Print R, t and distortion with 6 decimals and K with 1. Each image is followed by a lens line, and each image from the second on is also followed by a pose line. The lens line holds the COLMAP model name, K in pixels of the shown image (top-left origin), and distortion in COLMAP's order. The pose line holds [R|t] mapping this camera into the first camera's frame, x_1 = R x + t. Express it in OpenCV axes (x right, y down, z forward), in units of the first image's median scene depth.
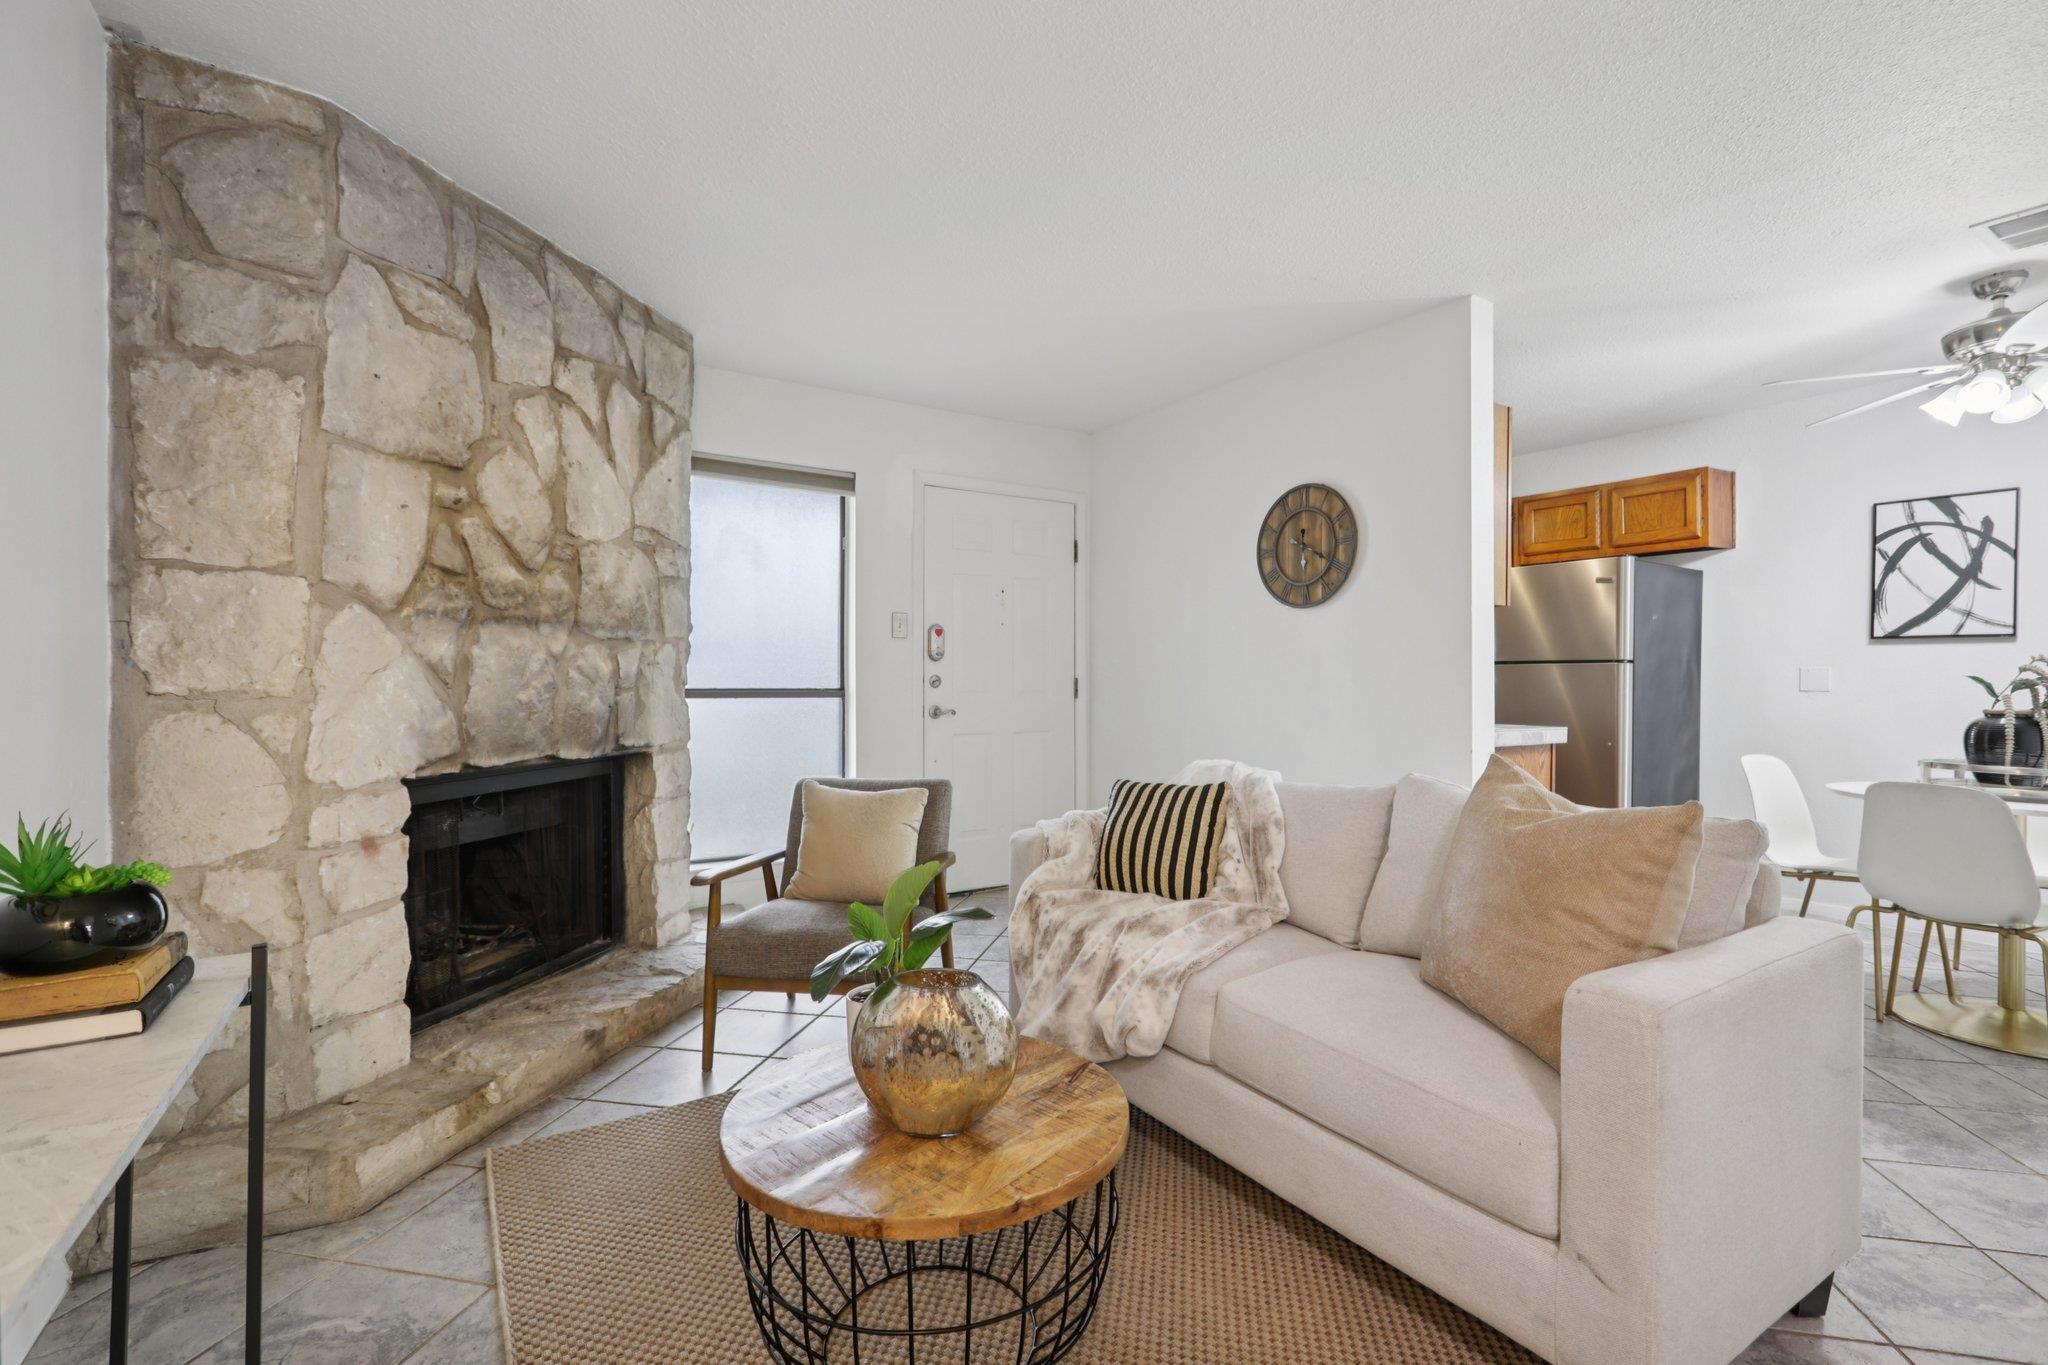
lens RADIAL K [[926.8, 0, 1013.2], [0, 926.8, 690.2], [0, 0, 1]] dist [-0.023750, 0.007570]
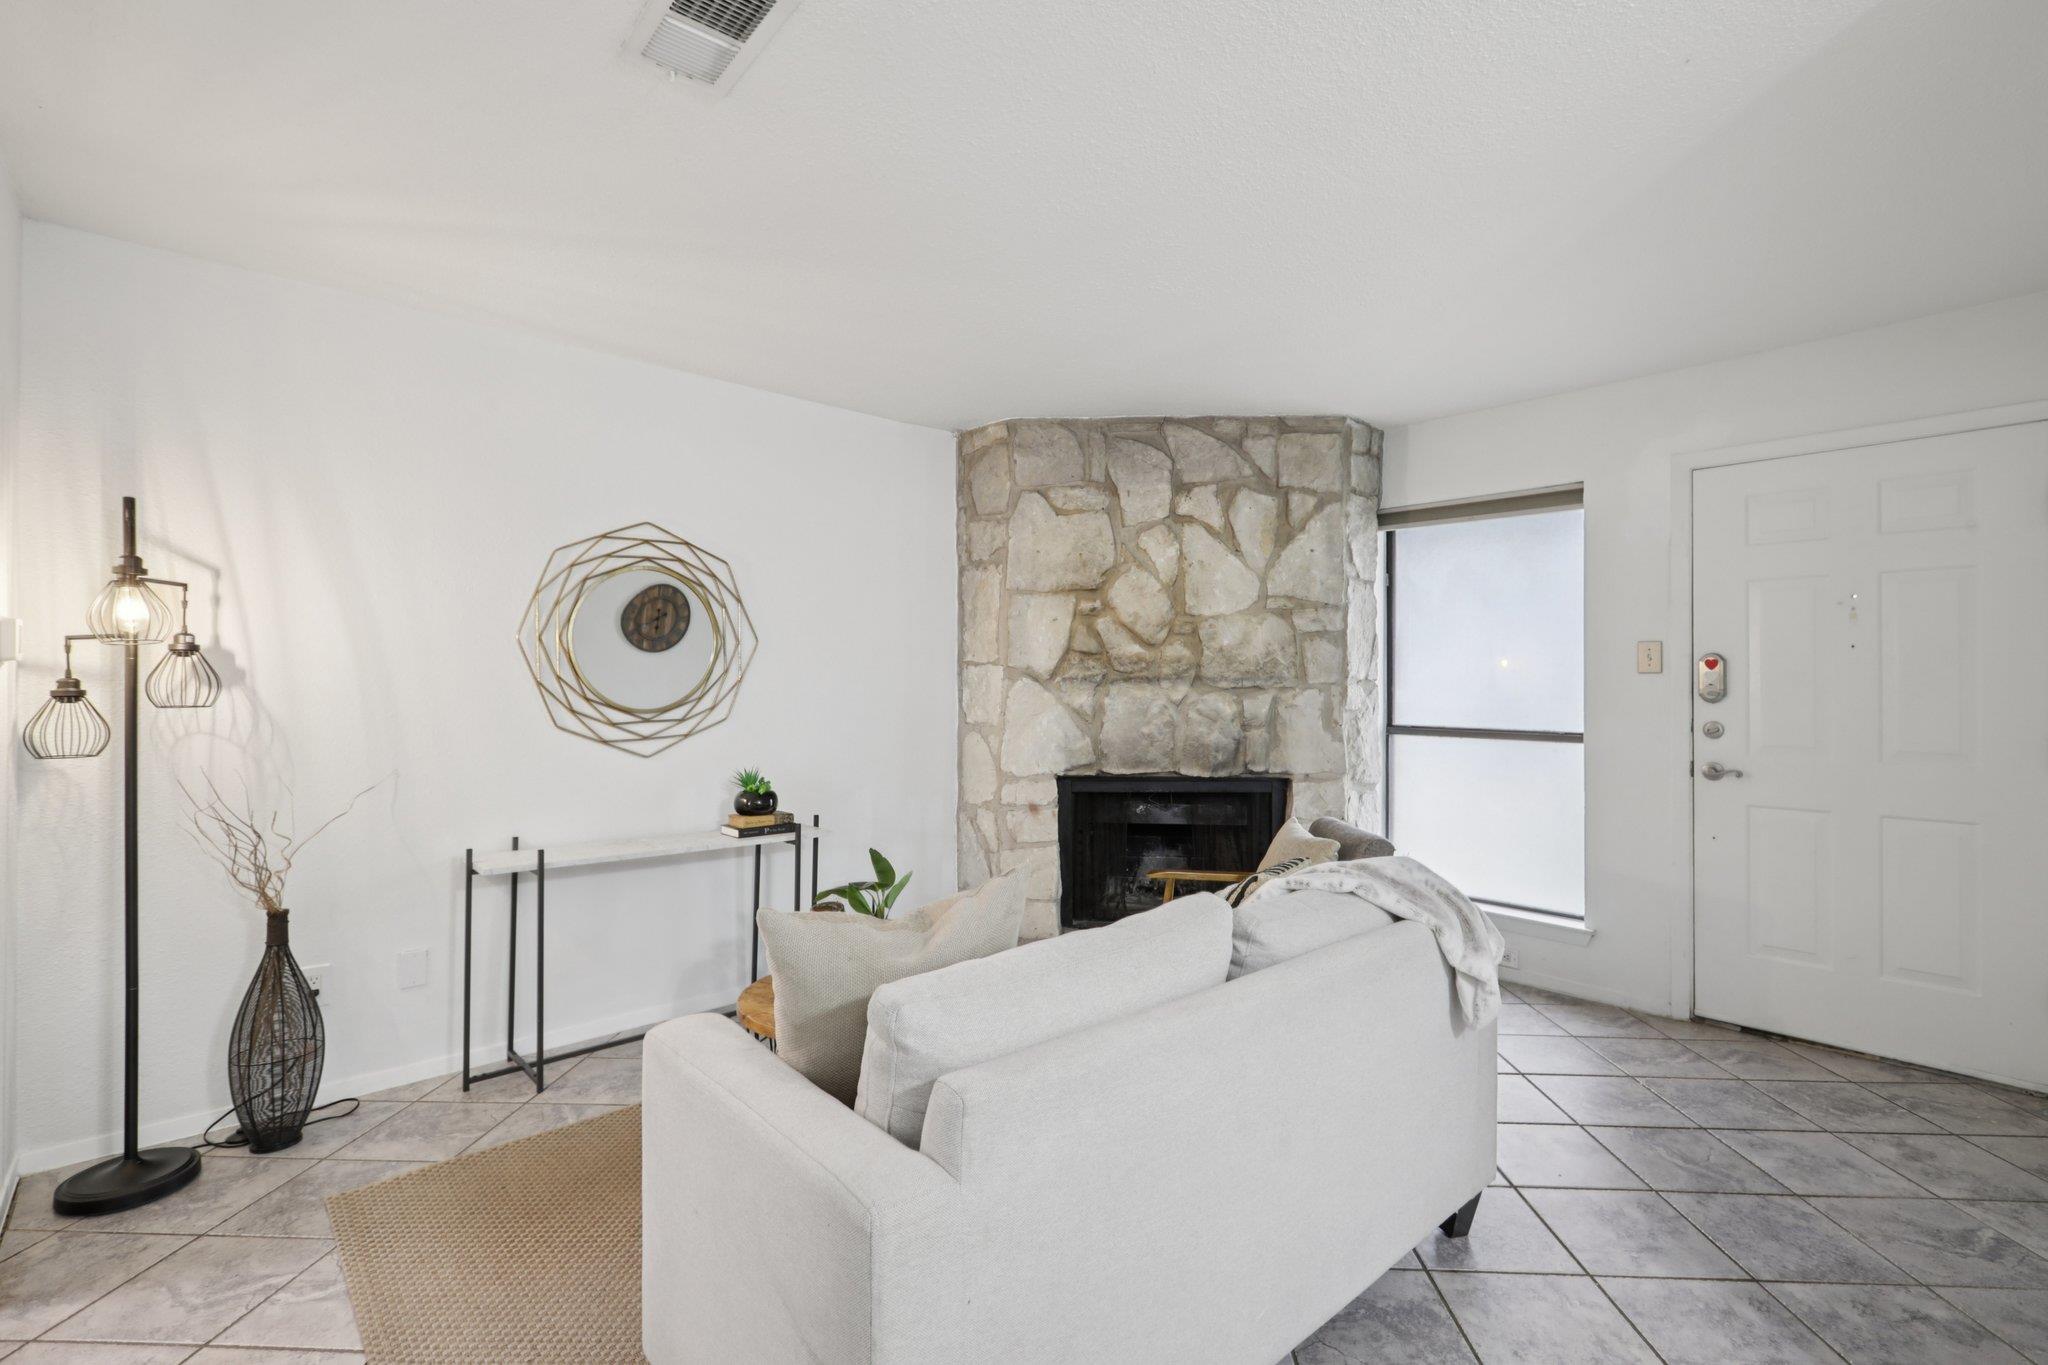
lens RADIAL K [[926.8, 0, 1055.9], [0, 926.8, 678.2], [0, 0, 1]] dist [-0.023750, 0.007570]
pose [[0.189748, -0.005741, -0.981816, 0.921620], [-0.011719, 0.999898, -0.008111, -0.063324], [0.981763, 0.013045, 0.189662, 0.569785]]
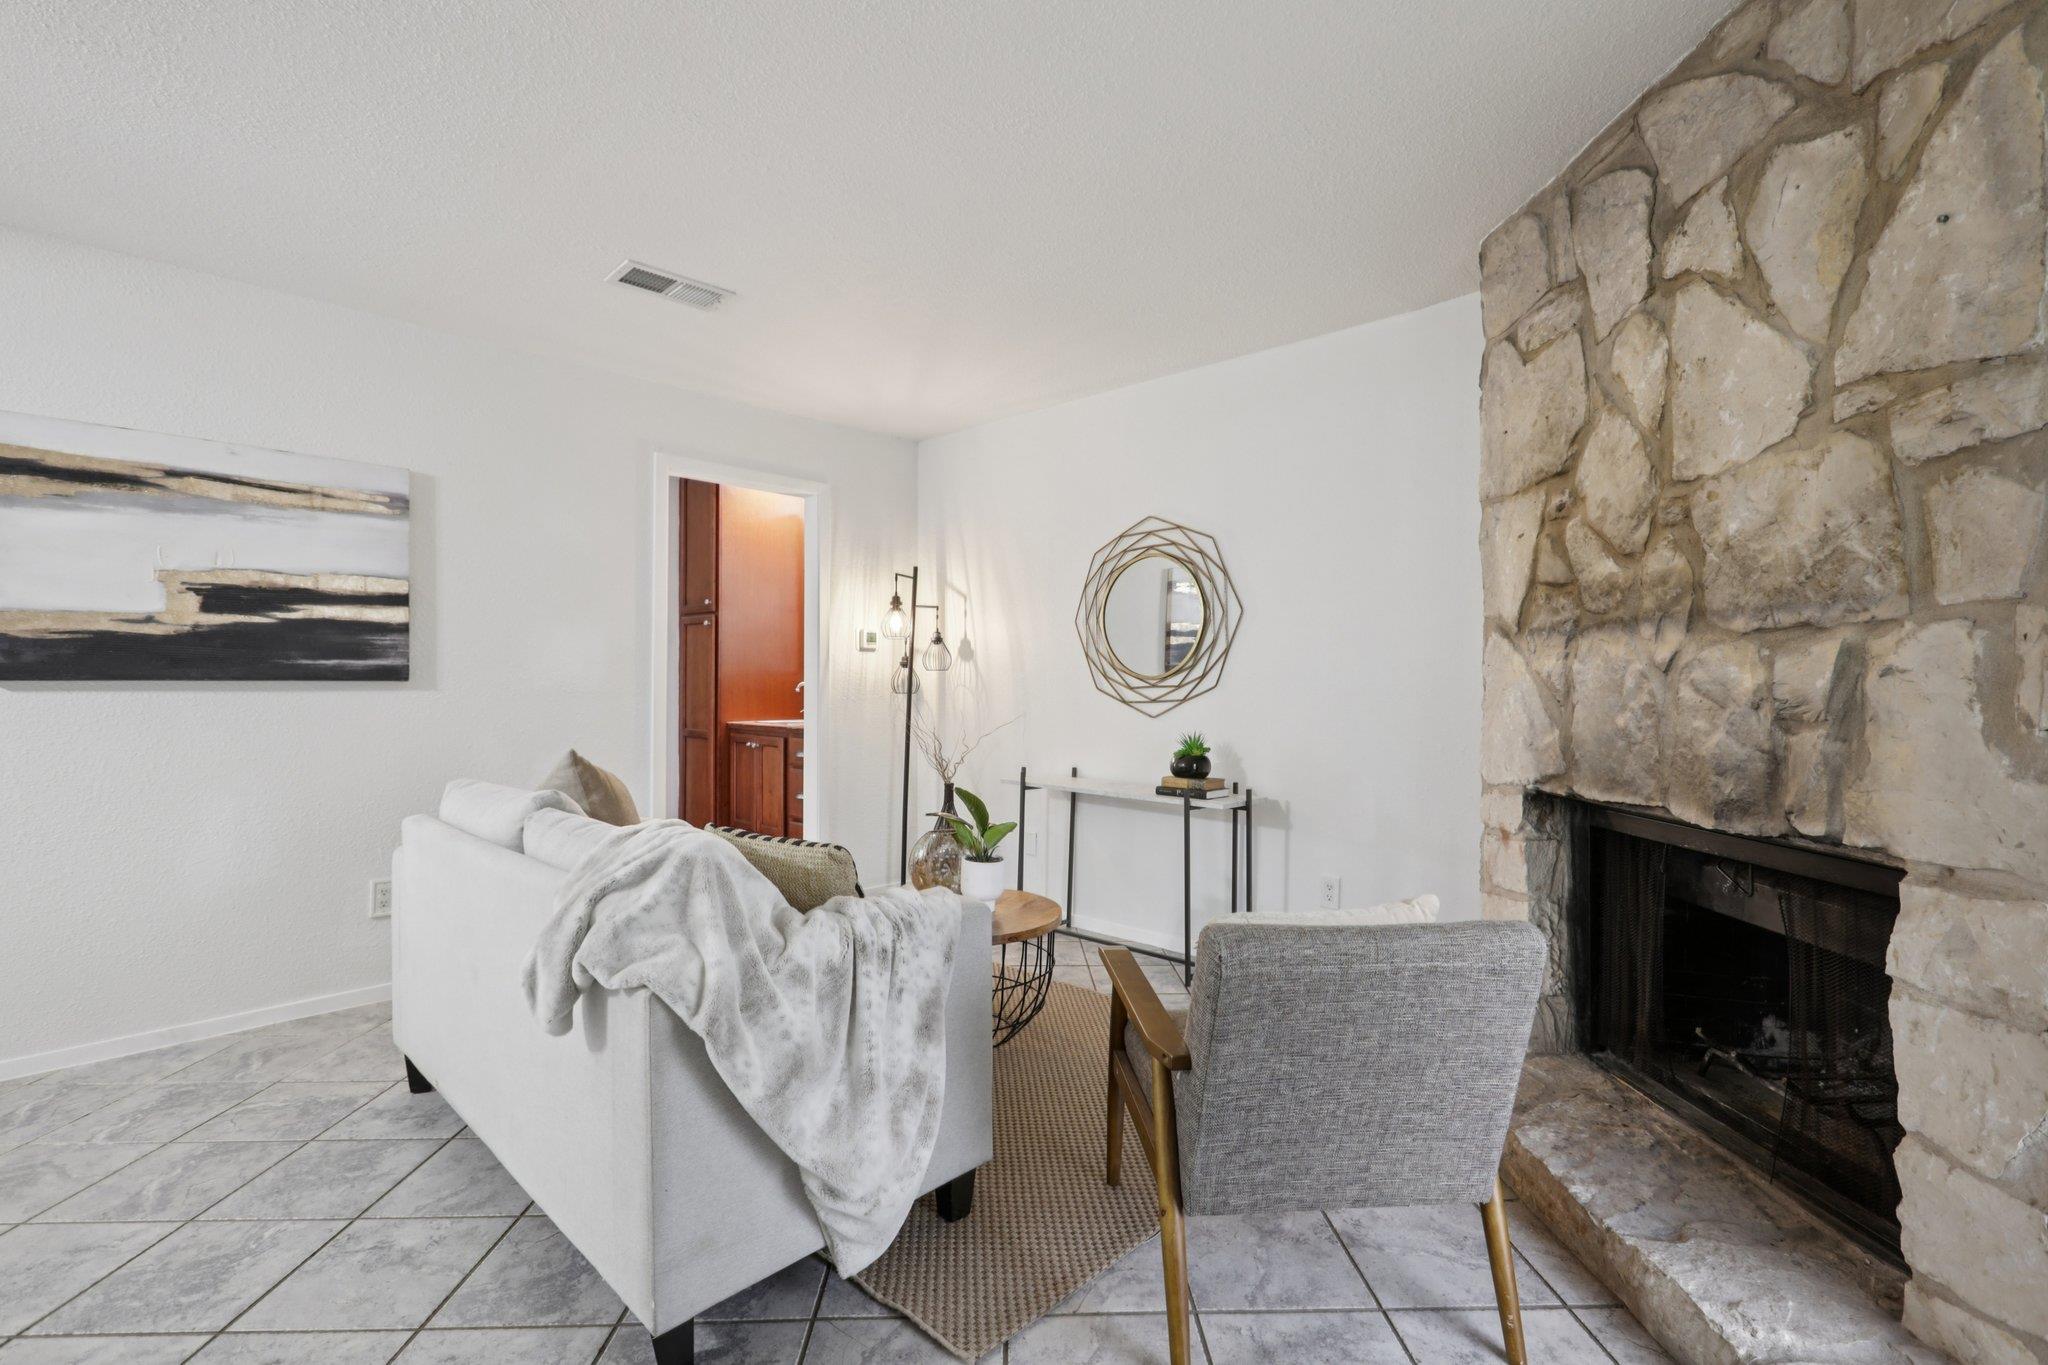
lens RADIAL K [[926.8, 0, 1015.8], [0, 926.8, 682.3], [0, 0, 1]] dist [-0.023750, 0.007570]
pose [[-0.966260, -0.003024, -0.257552, 0.161714], [-0.006269, 0.999911, 0.011777, -0.031291], [0.257493, 0.012995, -0.966193, 1.618476]]
